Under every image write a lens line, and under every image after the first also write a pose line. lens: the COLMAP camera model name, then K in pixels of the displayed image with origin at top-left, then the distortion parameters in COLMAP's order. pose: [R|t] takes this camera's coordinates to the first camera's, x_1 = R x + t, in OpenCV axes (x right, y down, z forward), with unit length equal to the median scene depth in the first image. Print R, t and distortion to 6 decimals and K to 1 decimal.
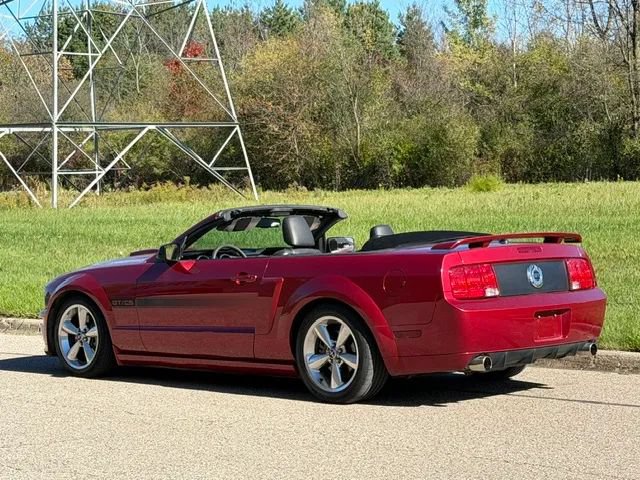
lens RADIAL K [[1681.3, 0, 320.6], [0, 1681.3, 239.0], [0, 0, 1]] dist [0.079914, 0.915973]
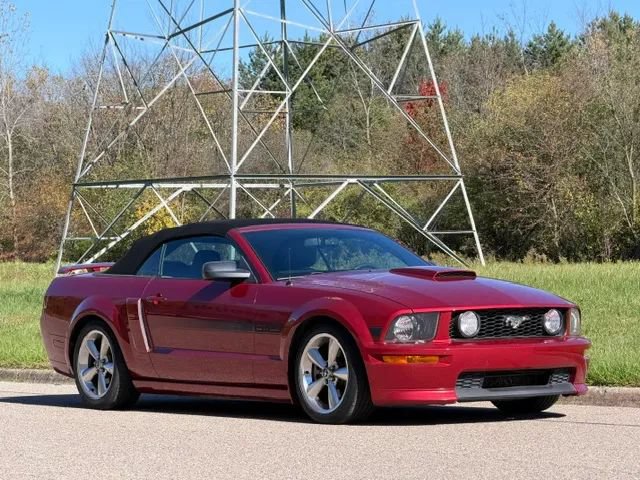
lens RADIAL K [[2257.3, 0, 318.6], [0, 2257.3, 239.4], [0, 0, 1]] dist [0.157185, 1.517745]
pose [[0.987163, 0.001221, -0.159708, 0.054786], [-0.009235, 0.998734, -0.049450, 0.015361], [0.159446, 0.050291, 0.985925, -0.074601]]
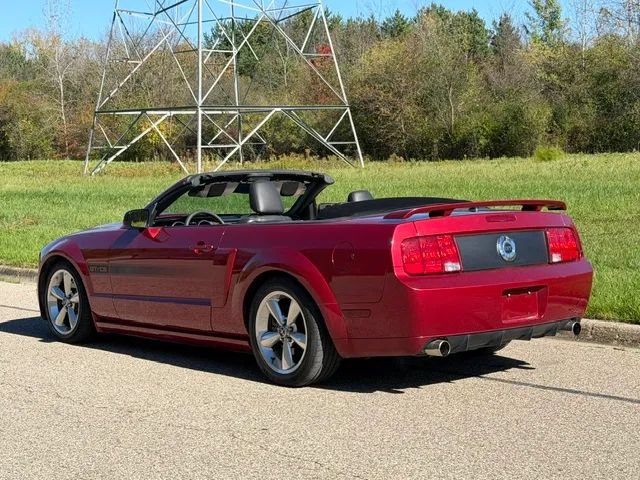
lens RADIAL K [[1222.9, 0, 322.1], [0, 1222.9, 241.3], [0, 0, 1]] dist [0.127793, 0.223655]
pose [[0.994462, 0.005317, -0.104966, 0.026384], [-0.001582, 0.999364, 0.035634, -0.001303], [0.105089, -0.035271, 0.993837, 0.091858]]
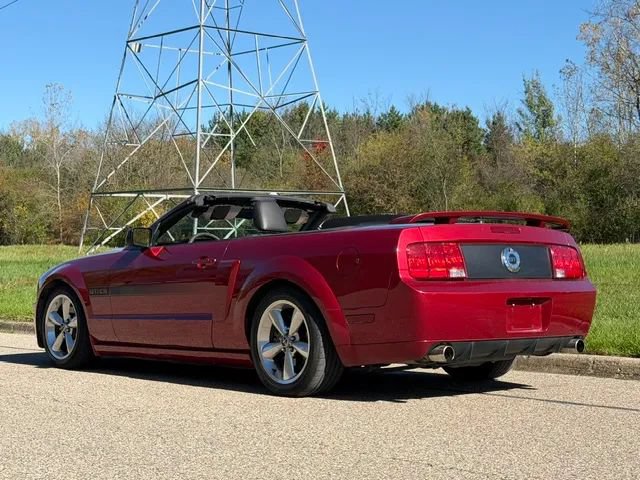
lens RADIAL K [[1222.9, 0, 322.1], [0, 1222.9, 241.3], [0, 0, 1]] dist [0.127793, 0.223655]
pose [[0.994991, 0.016850, -0.098534, 0.024592], [-0.021763, 0.998561, -0.049004, 0.012415], [0.097566, 0.050903, 0.993926, 0.091832]]
